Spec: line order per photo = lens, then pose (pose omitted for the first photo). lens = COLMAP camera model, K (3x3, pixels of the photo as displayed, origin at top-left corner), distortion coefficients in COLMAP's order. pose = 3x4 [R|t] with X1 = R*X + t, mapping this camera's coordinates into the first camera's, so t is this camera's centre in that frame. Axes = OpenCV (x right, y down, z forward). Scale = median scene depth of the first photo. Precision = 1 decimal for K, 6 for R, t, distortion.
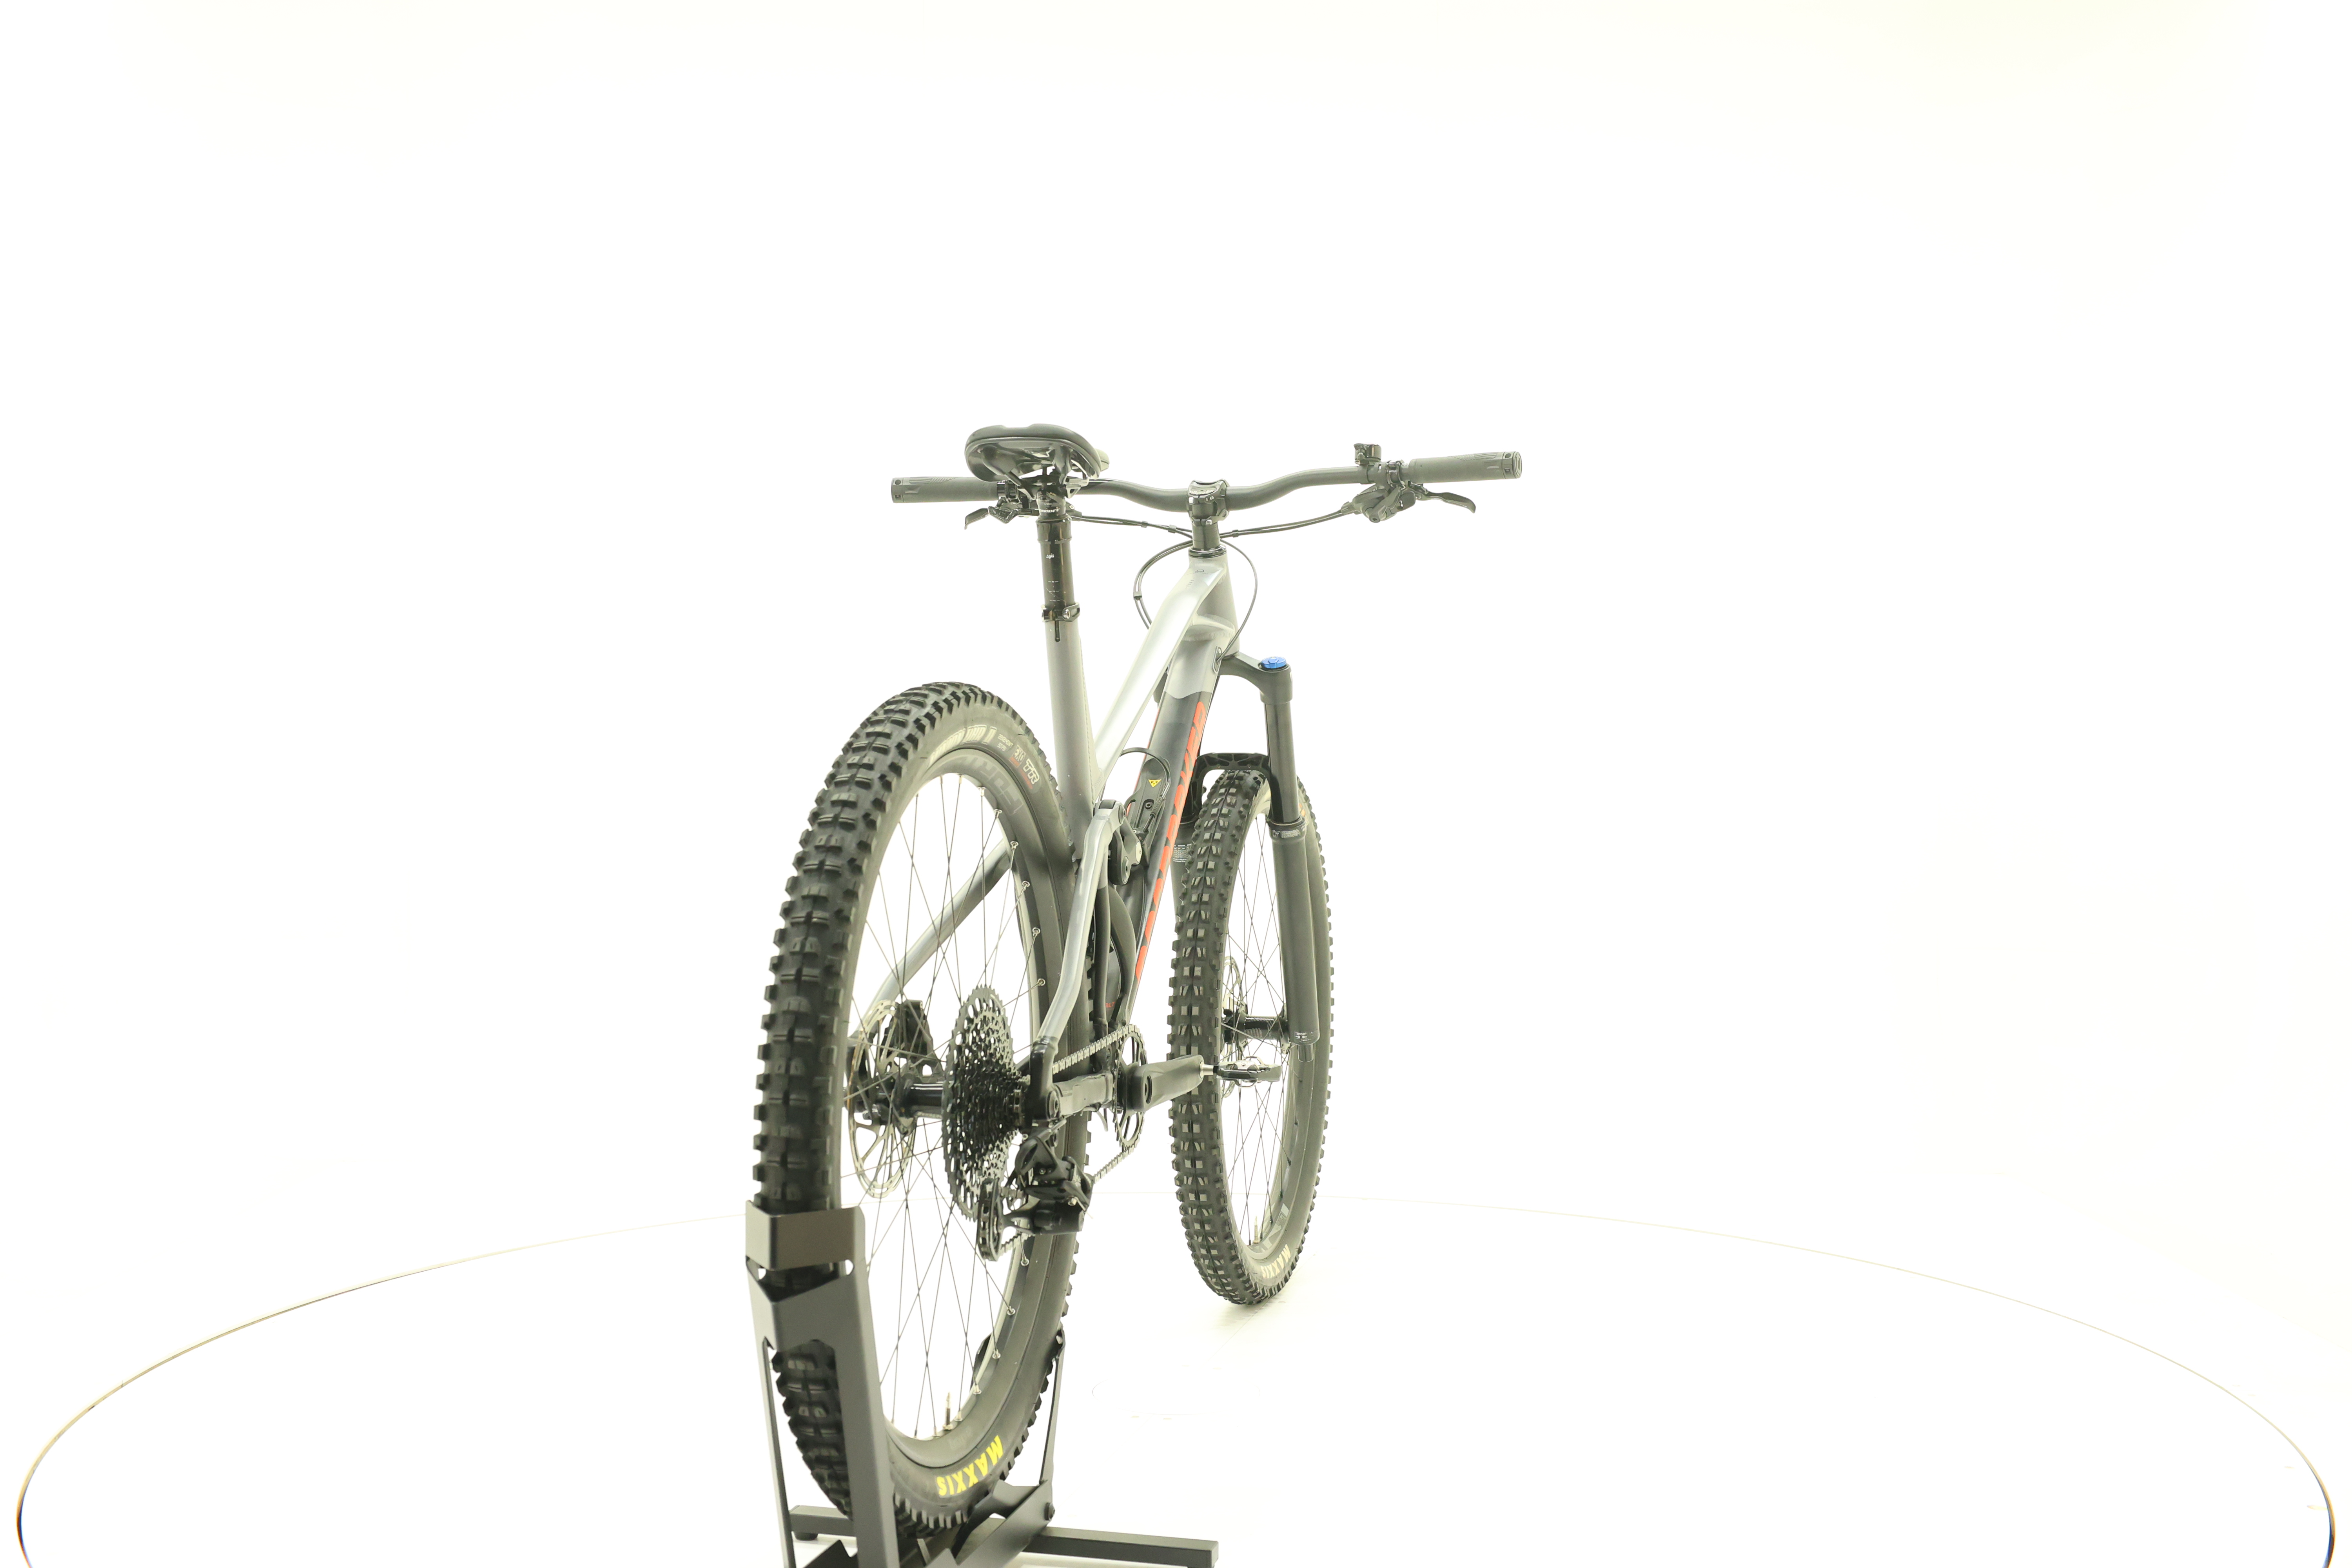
lens RADIAL K [[2502.4, 0, 1181.1], [0, 2502.4, 767.5], [0, 0, 1]] dist [0.007963, 0.000000]
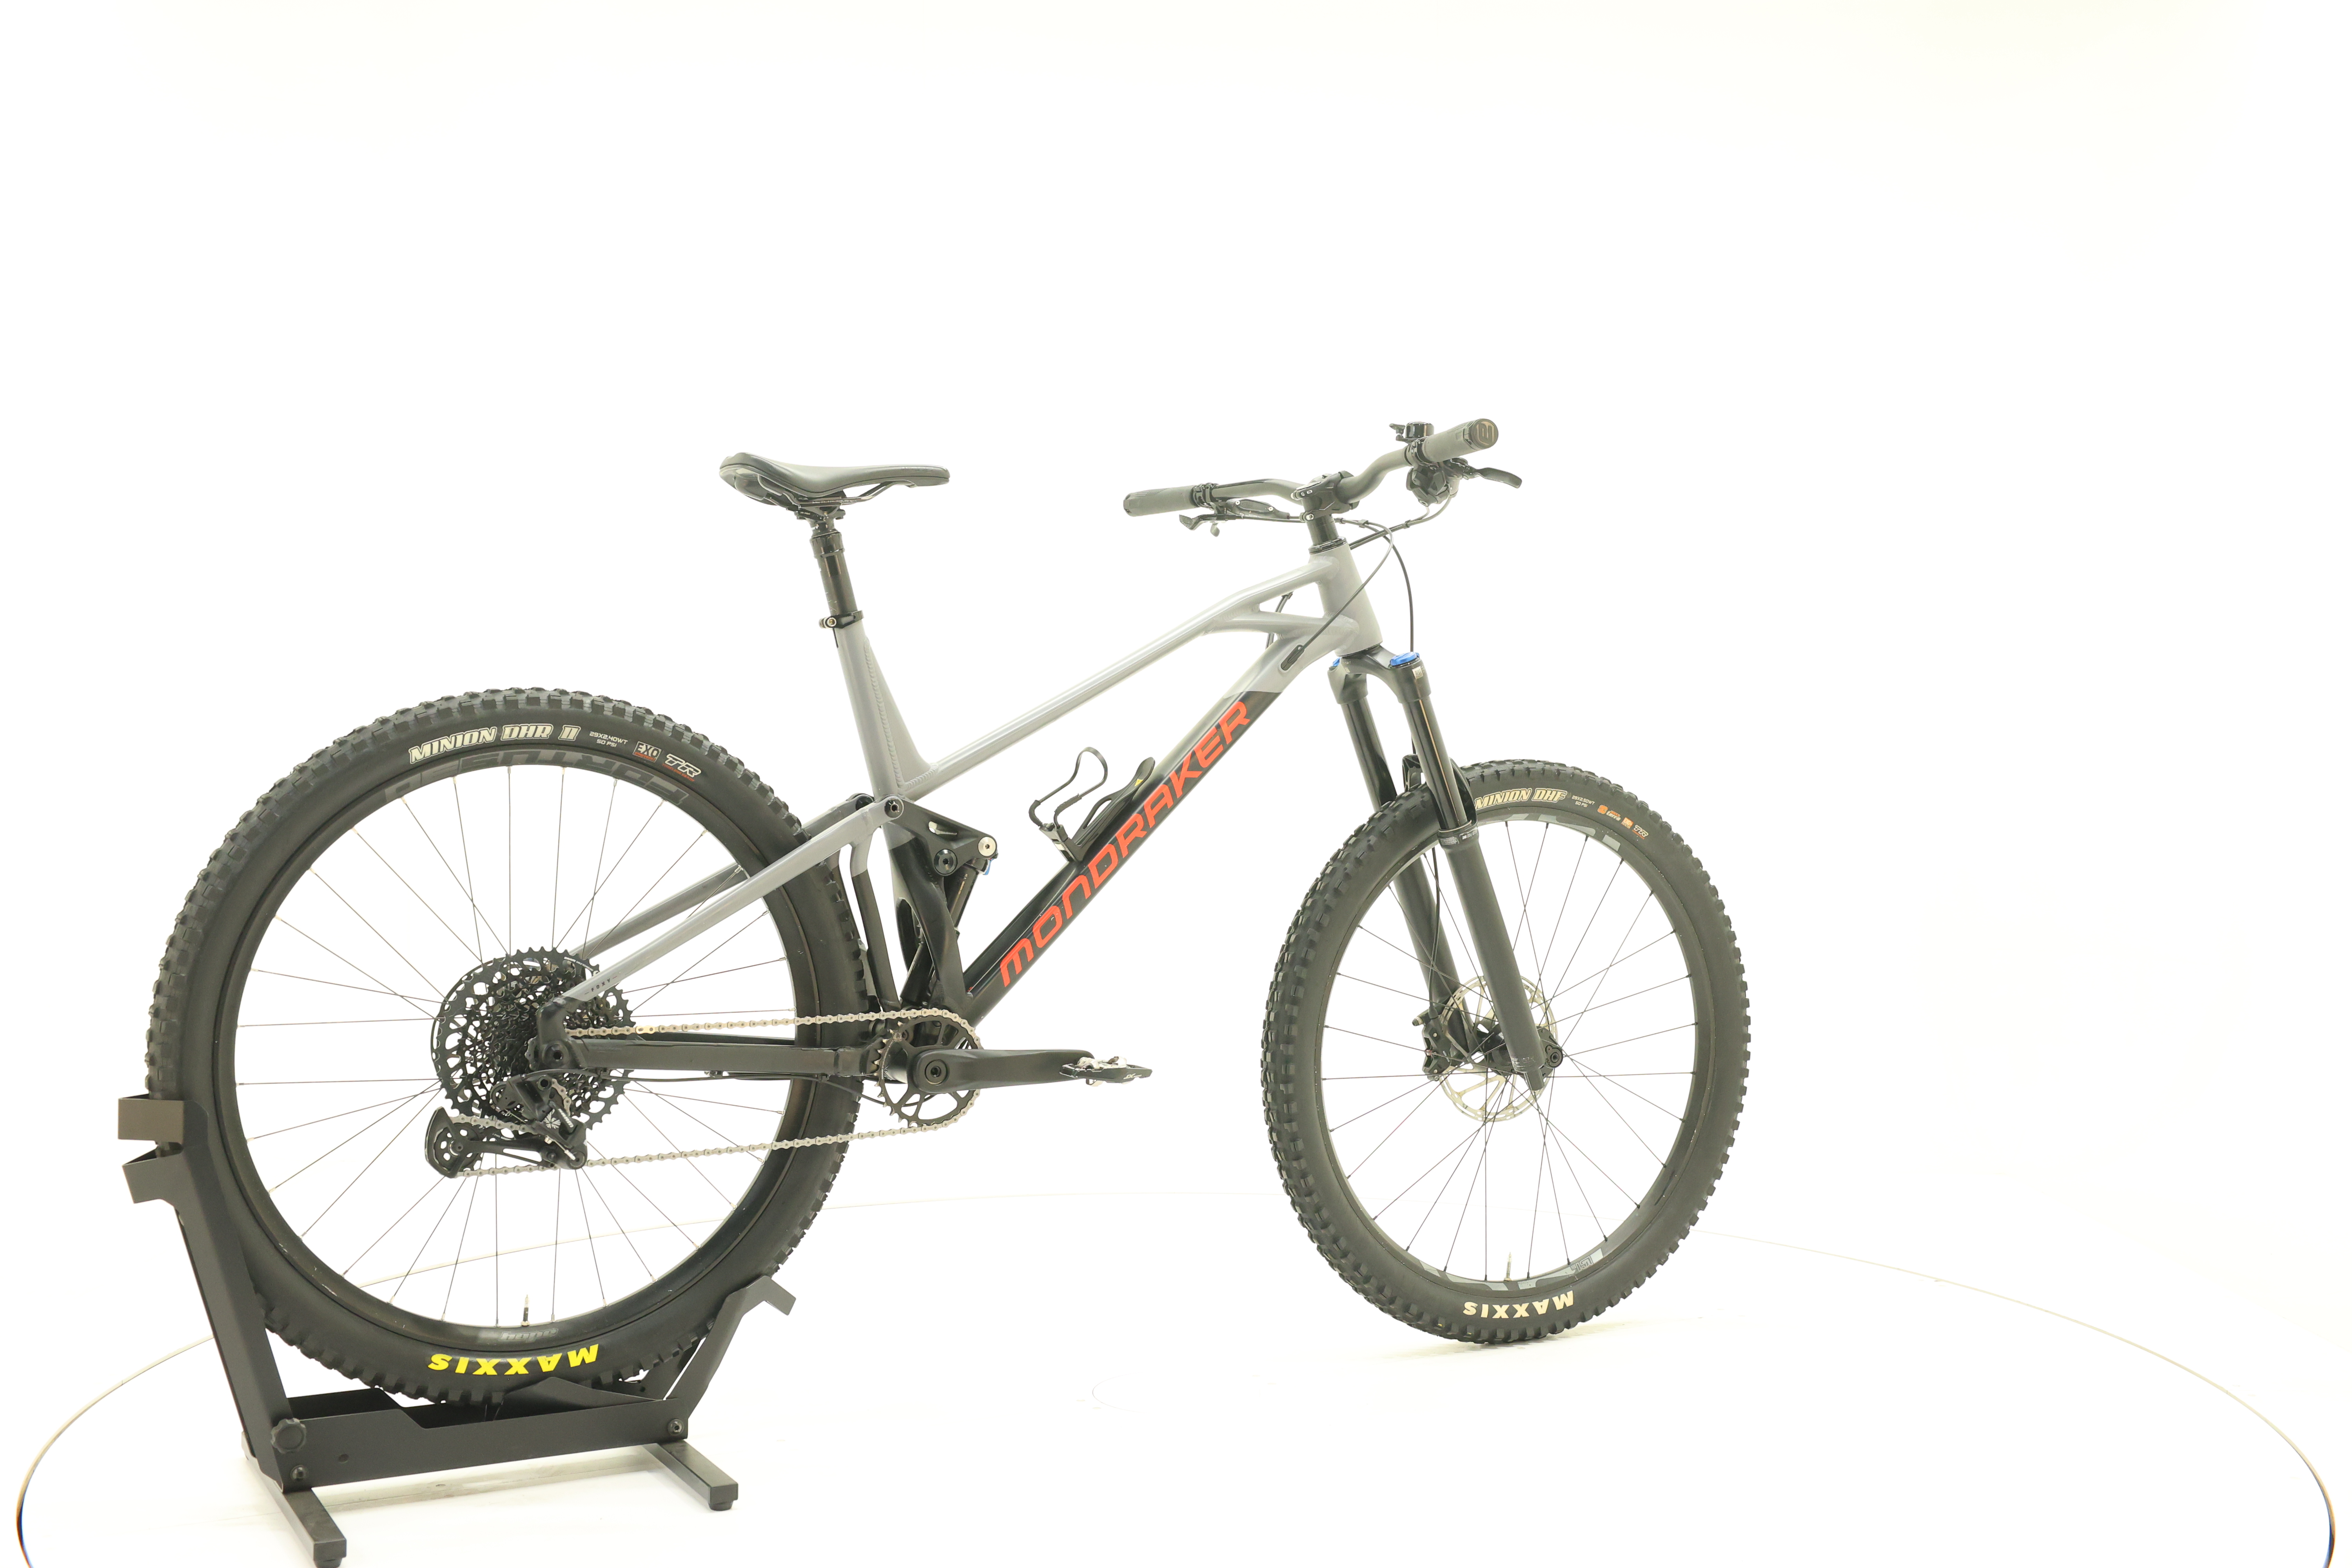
lens RADIAL K [[2502.4, 0, 1174.4], [0, 2502.4, 777.9], [0, 0, 1]] dist [0.007963, 0.000000]
pose [[0.684967, 0.011731, -0.728479, 0.693475], [-0.011574, 0.999919, 0.005220, -0.001010], [0.728482, 0.004856, 0.685048, 0.299645]]
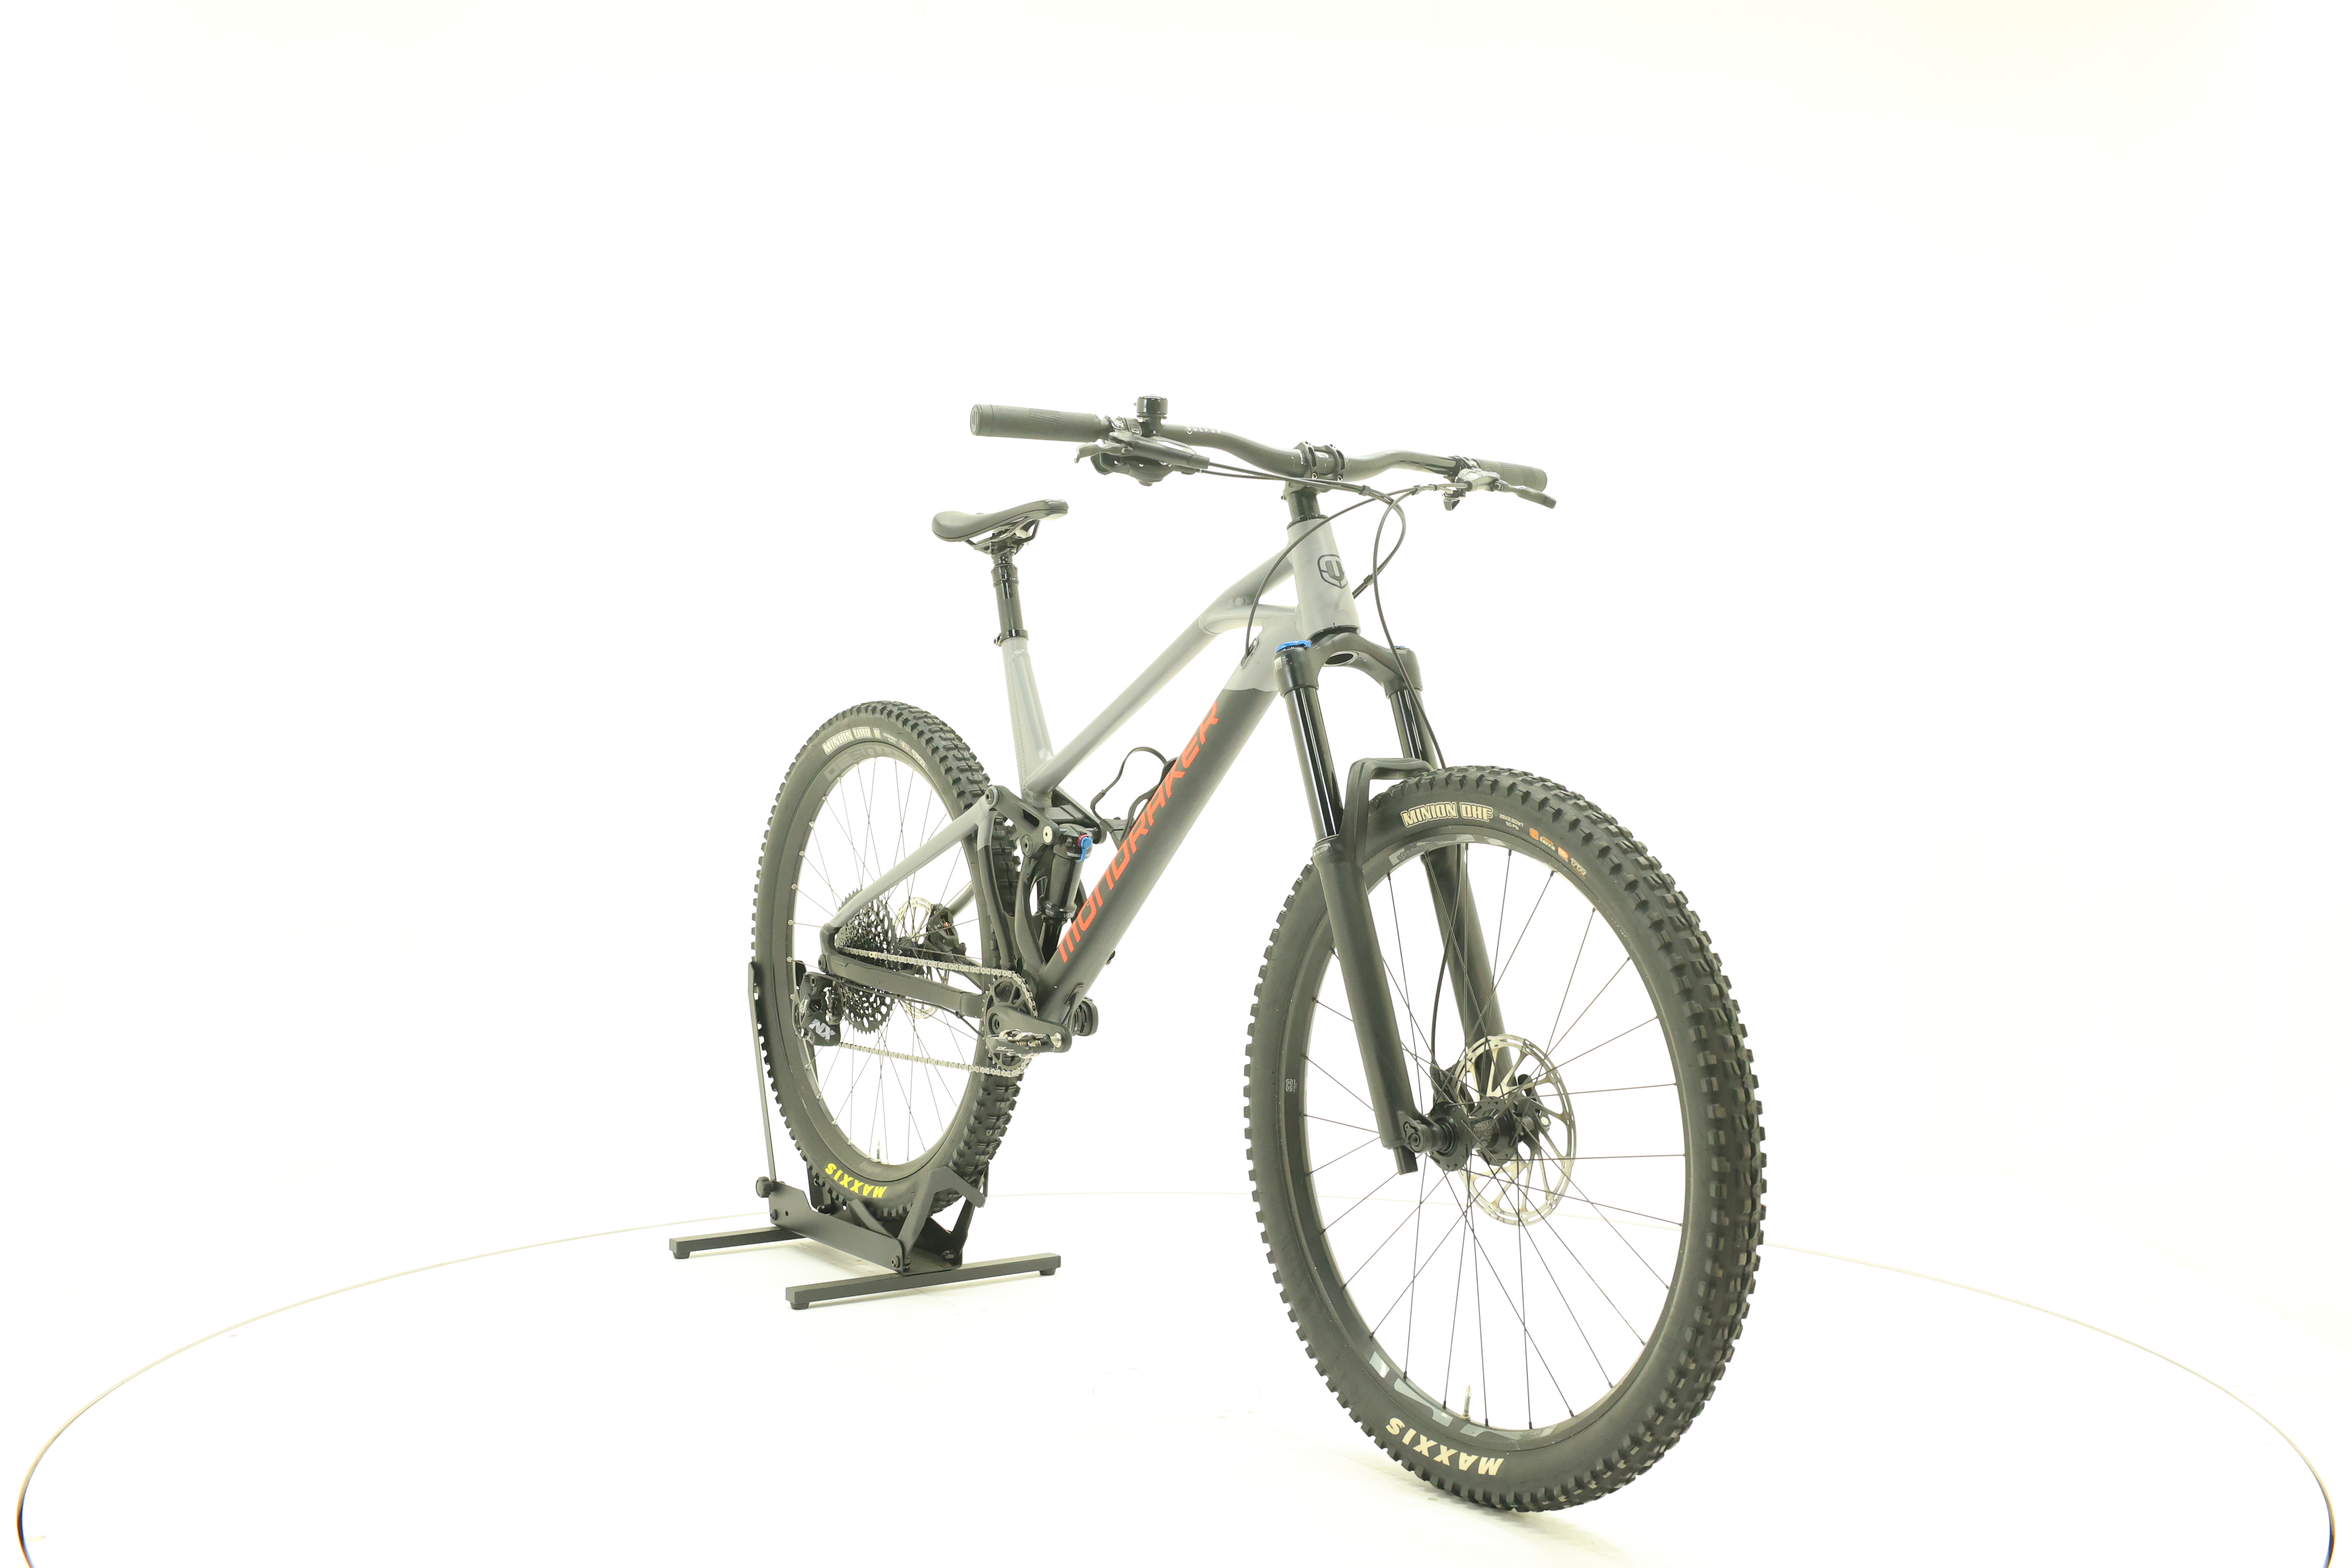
lens RADIAL K [[2502.4, 0, 1175.7], [0, 2502.4, 788.7], [0, 0, 1]] dist [0.007963, 0.000000]
pose [[-0.651986, 0.009988, -0.758165, 0.722961], [-0.017694, 0.999441, 0.028383, -0.018970], [0.758025, 0.031920, -0.651444, 1.574757]]
